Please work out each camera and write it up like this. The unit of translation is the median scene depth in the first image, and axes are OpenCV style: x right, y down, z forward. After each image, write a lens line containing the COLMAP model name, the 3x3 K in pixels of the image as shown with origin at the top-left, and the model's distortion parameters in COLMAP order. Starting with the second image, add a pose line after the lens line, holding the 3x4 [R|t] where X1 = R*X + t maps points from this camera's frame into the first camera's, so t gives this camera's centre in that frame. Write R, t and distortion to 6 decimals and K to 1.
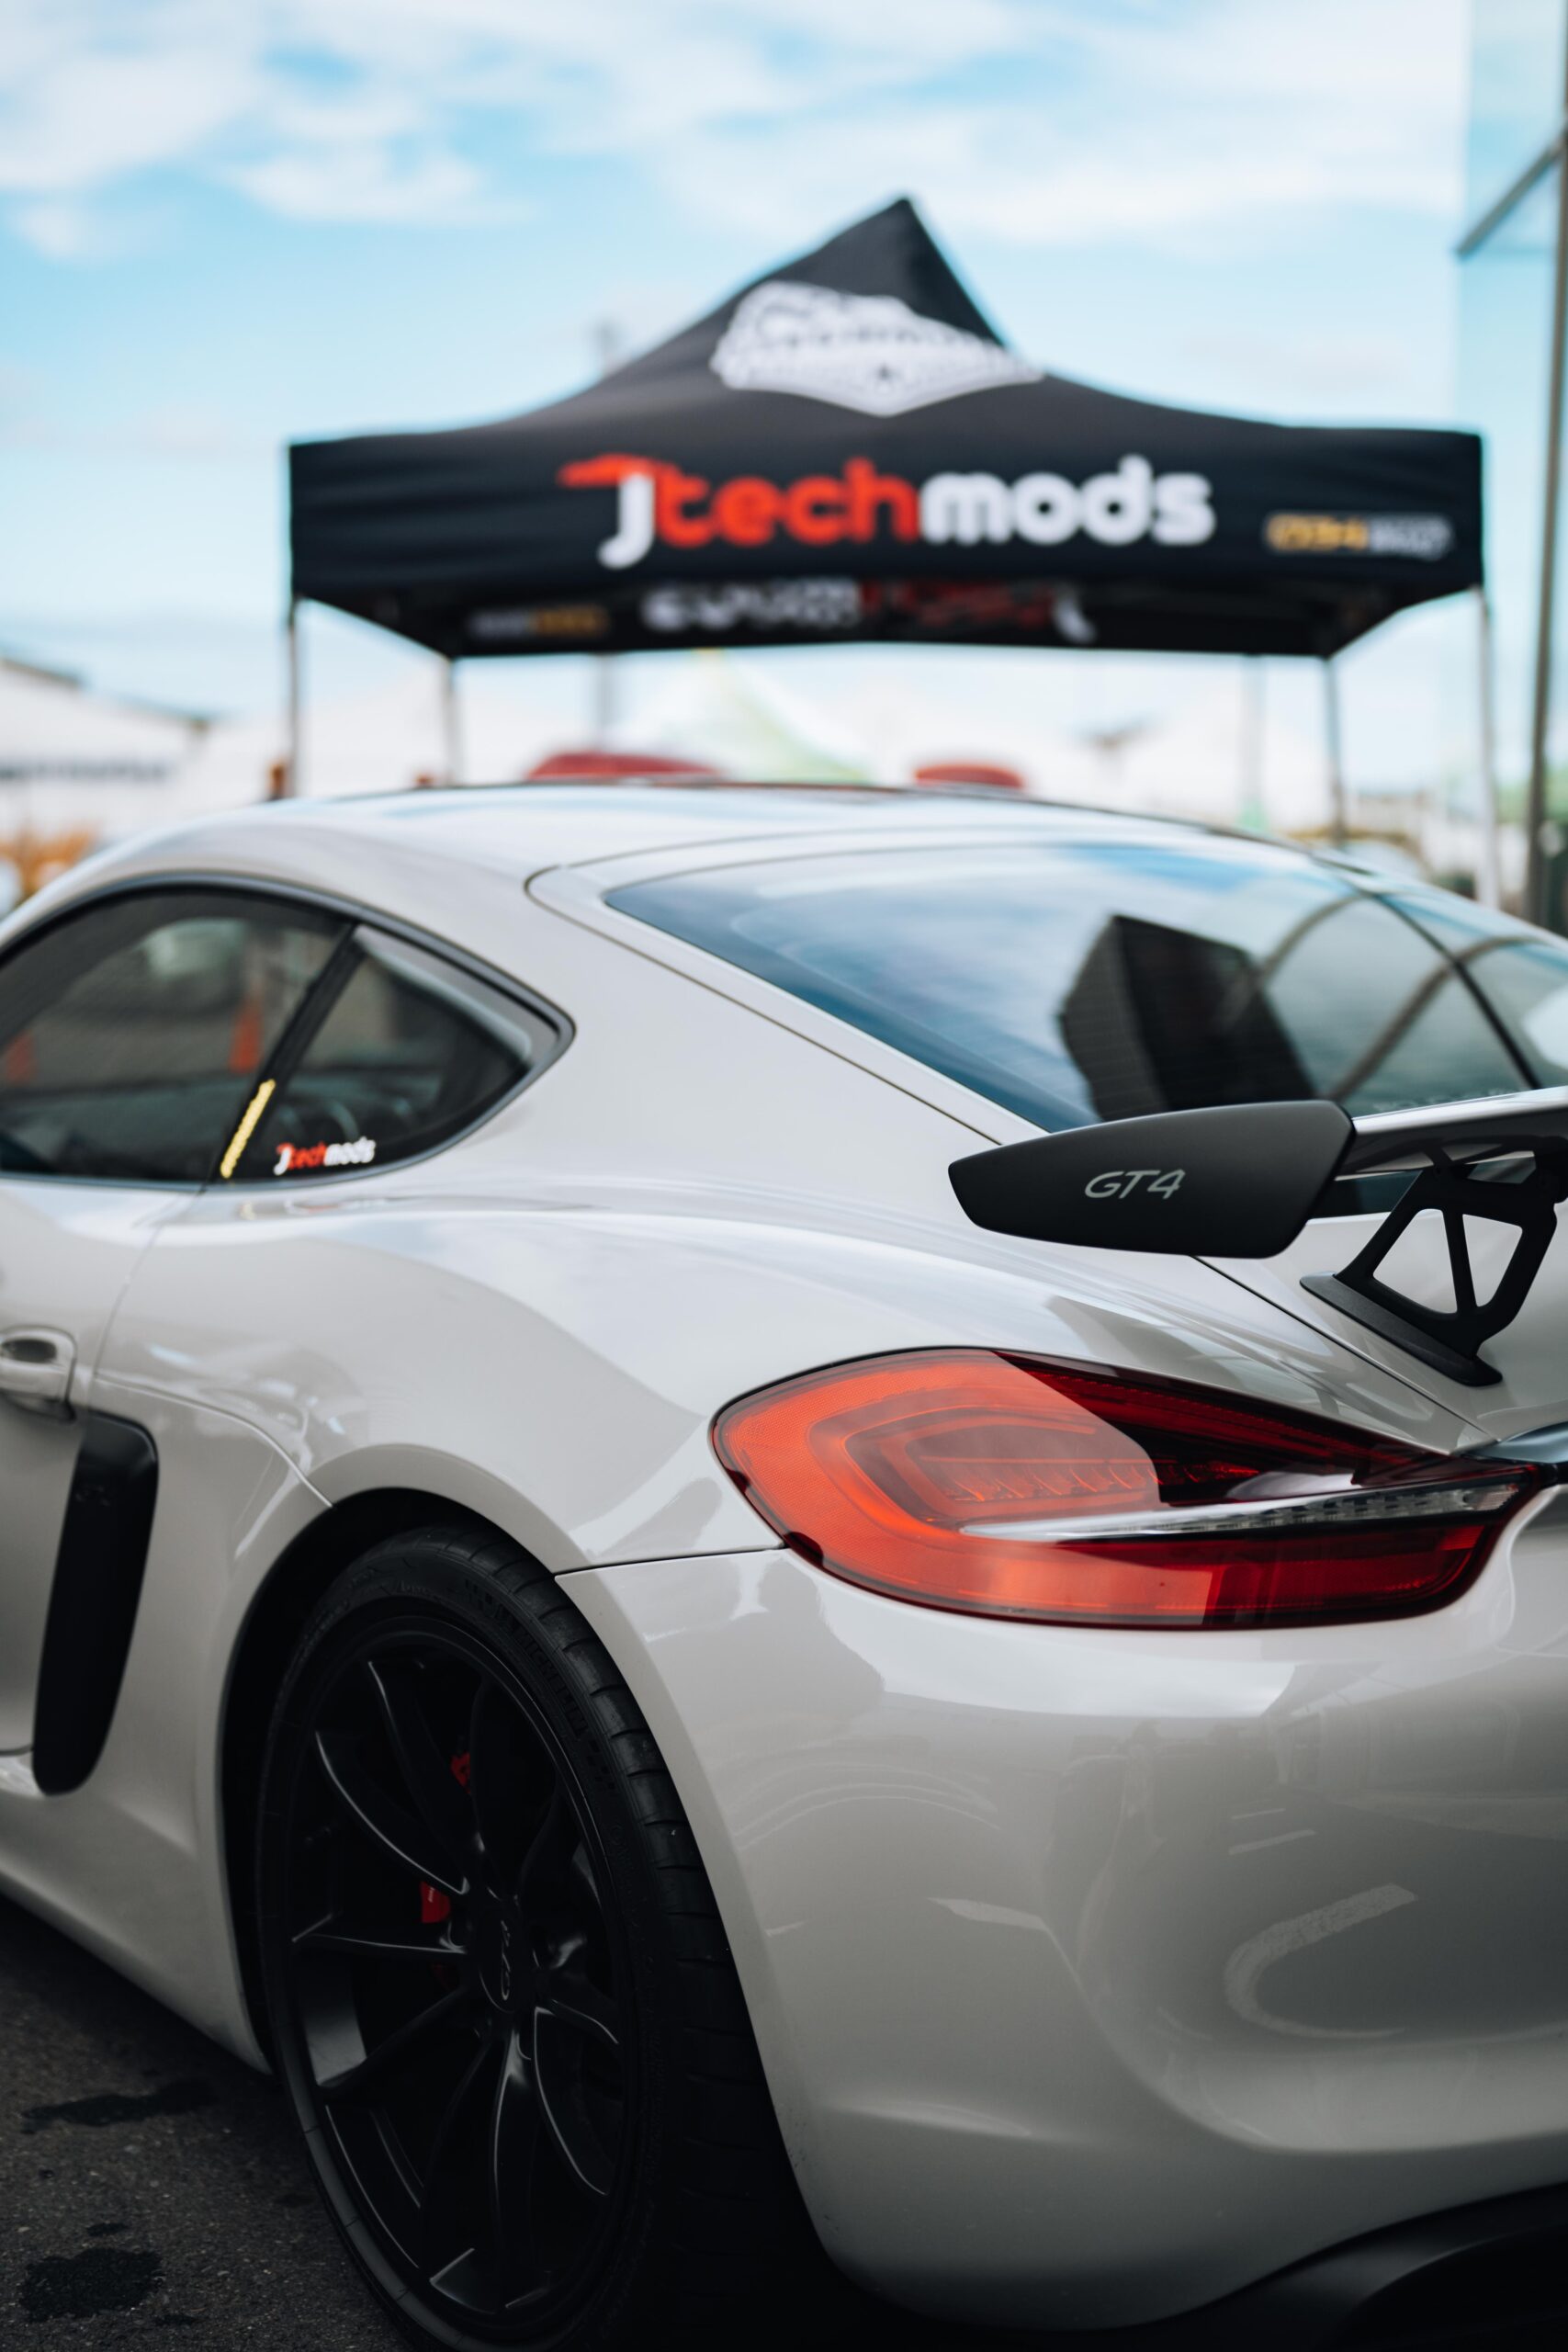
lens RADIAL K [[3439.2, 0, 759.7], [0, 3439.2, 1172.4], [0, 0, 1]] dist [-0.018667, 0.117017]
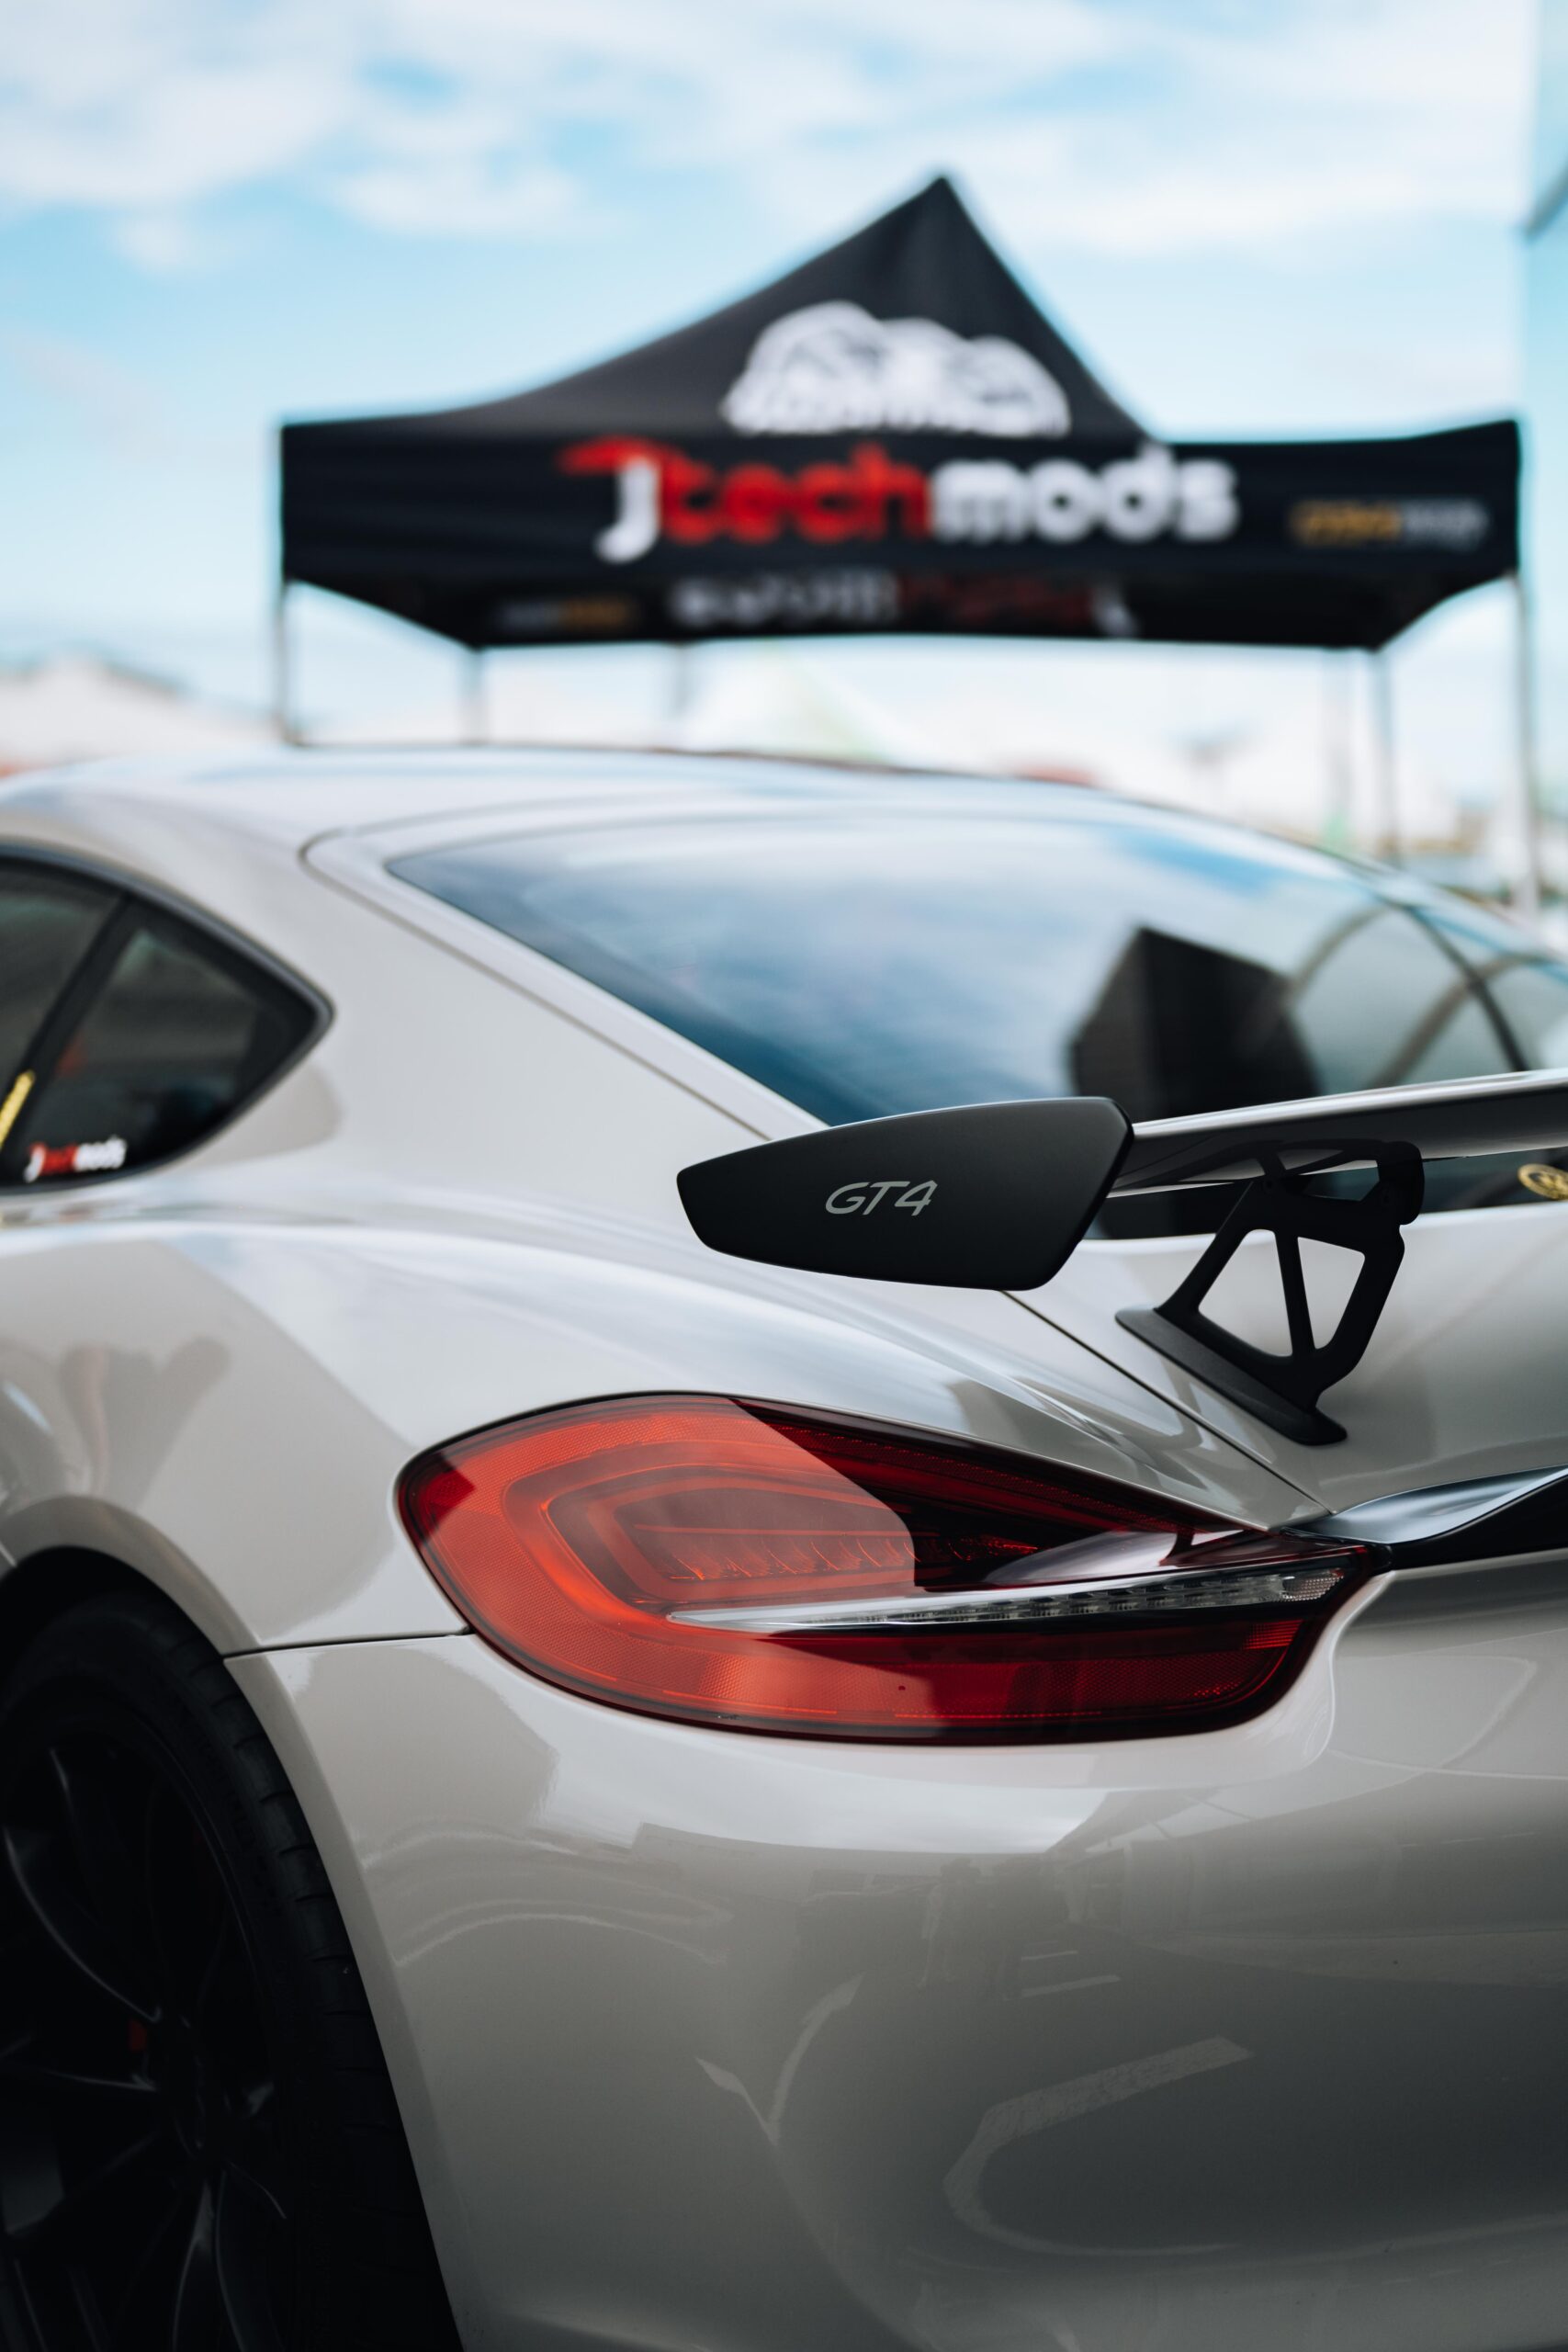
lens RADIAL K [[3416.1, 0, 782.7], [0, 3416.1, 1155.0], [0, 0, 1]] dist [-0.006616, 0.006899]
pose [[0.999721, 0.008037, -0.022225, 0.079974], [-0.008225, 0.999931, -0.008411, 0.000195], [0.022155, 0.008592, 0.999718, 0.141443]]
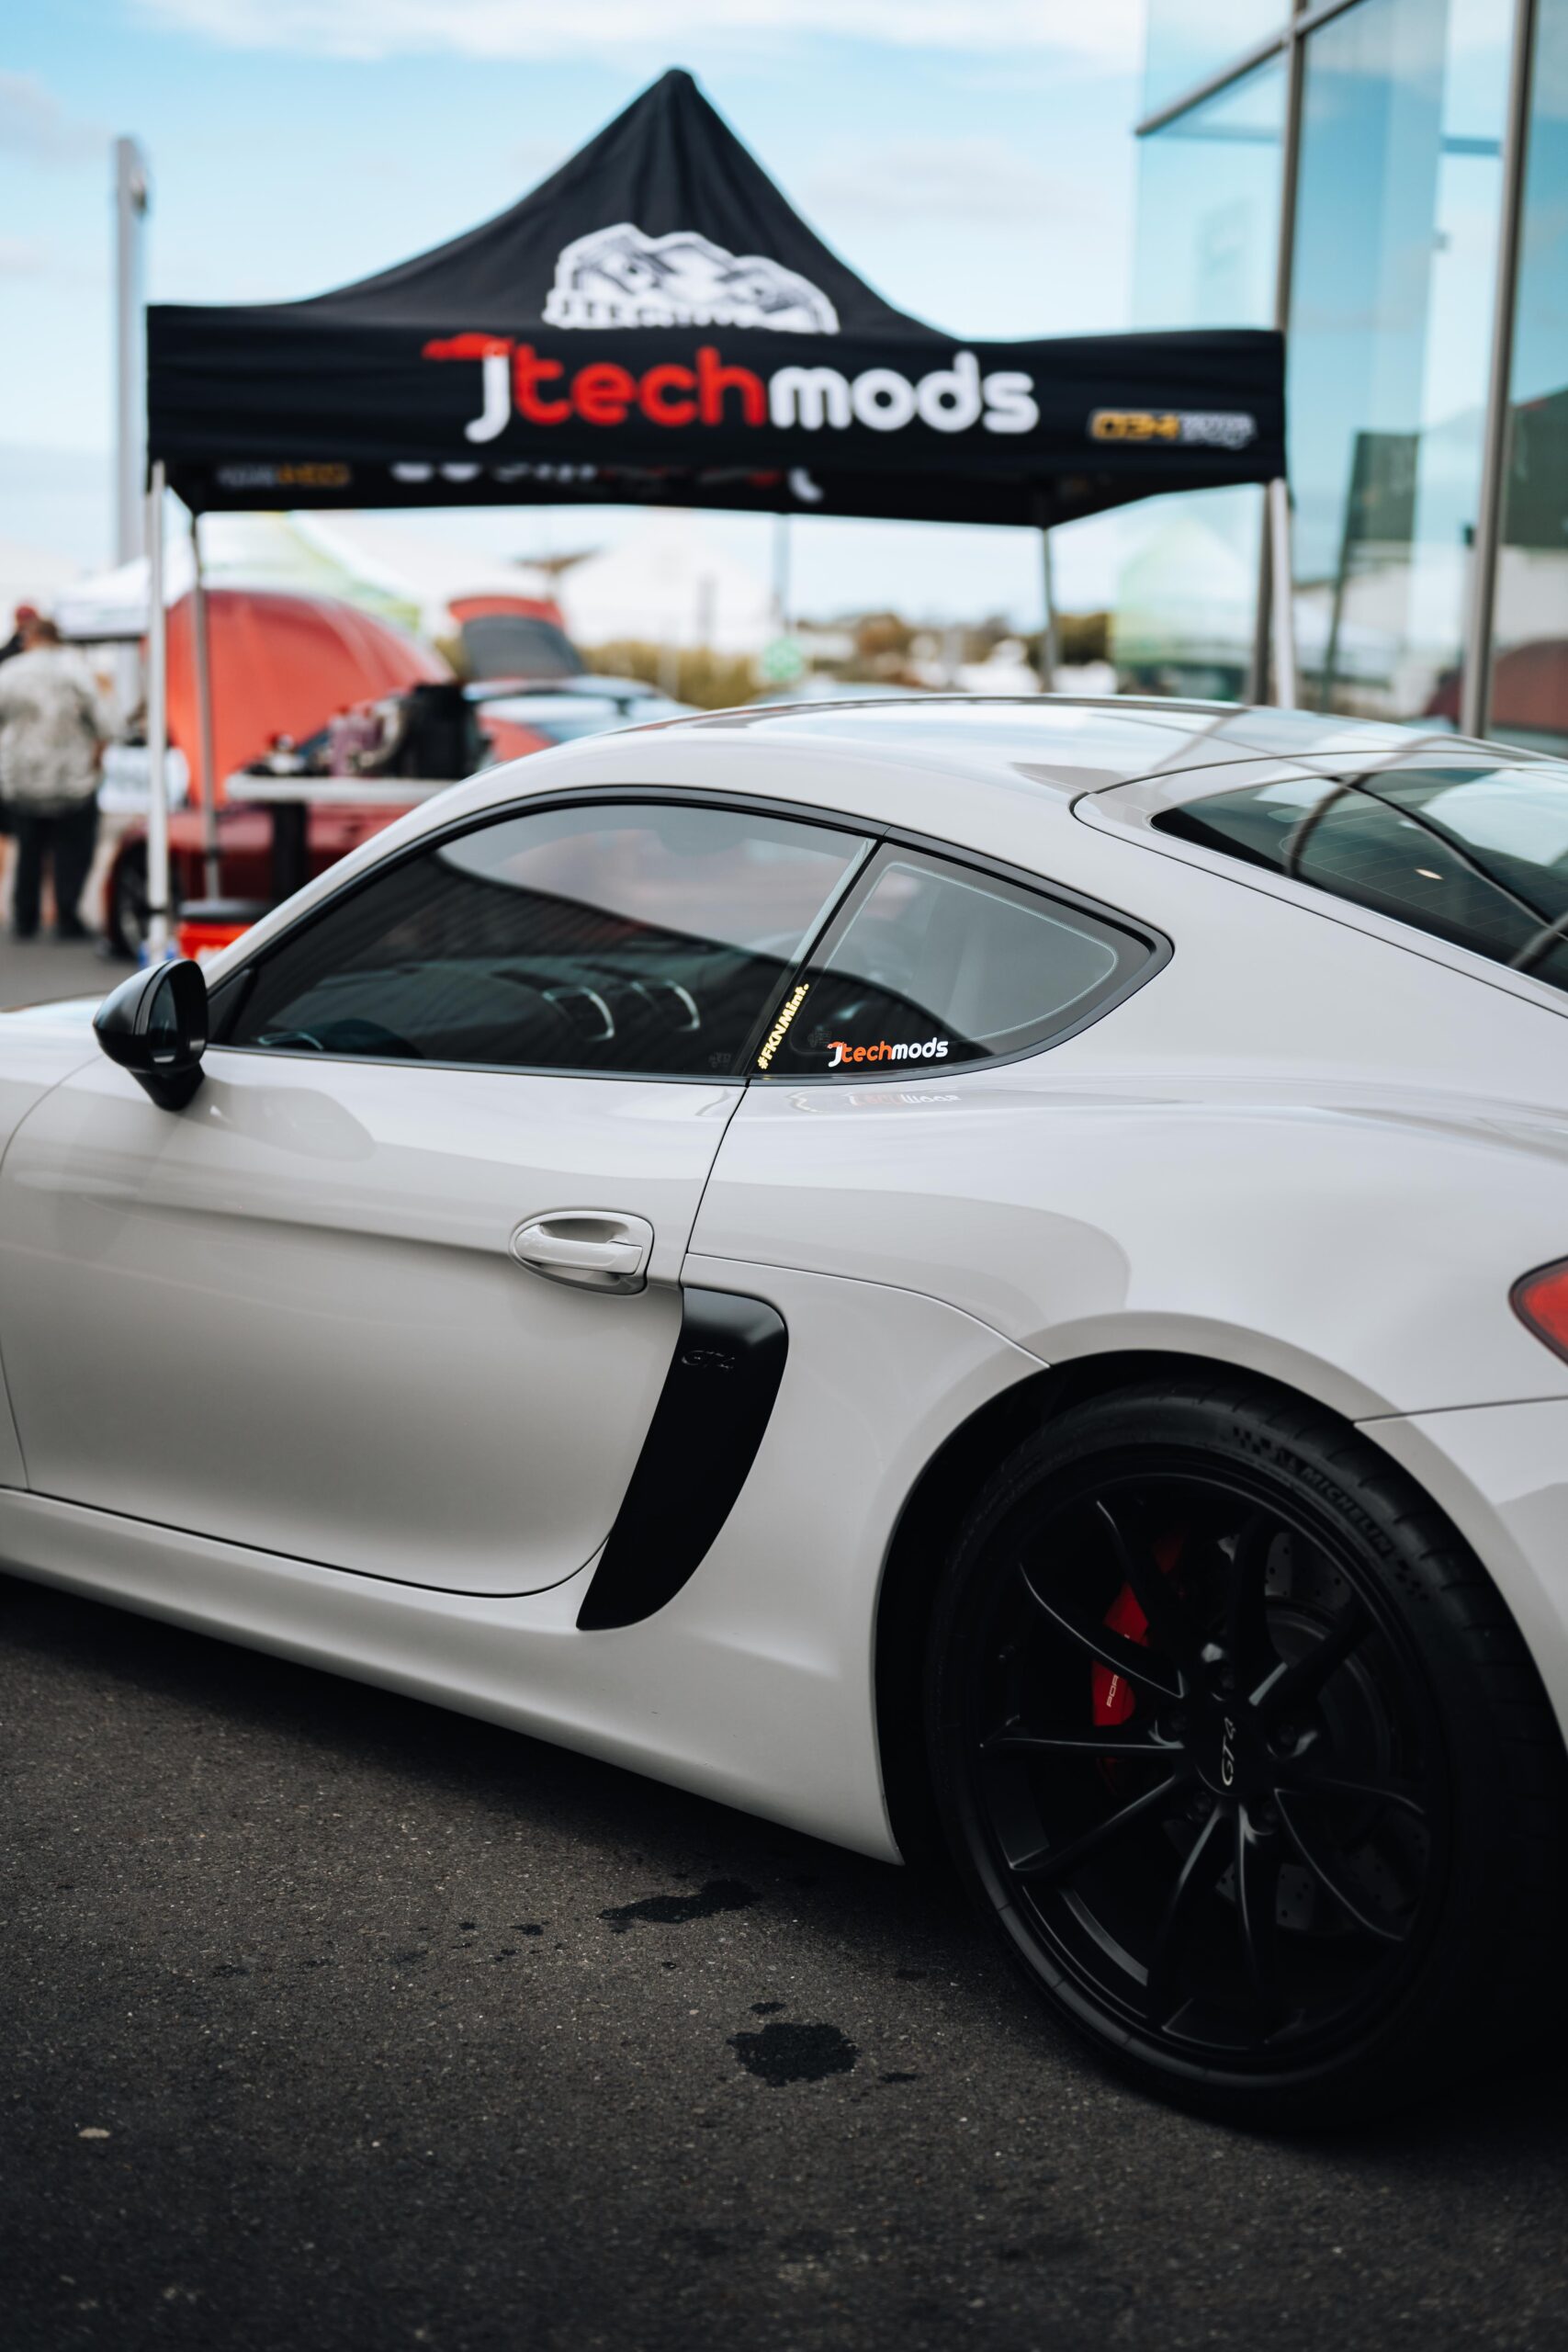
lens RADIAL K [[3416.1, 0, 782.7], [0, 3416.1, 1155.0], [0, 0, 1]] dist [-0.006616, 0.006899]
pose [[0.984688, -0.014130, 0.173753, -0.384116], [0.006320, 0.998948, 0.045423, -0.024203], [-0.174212, -0.043629, 0.983741, -0.095378]]
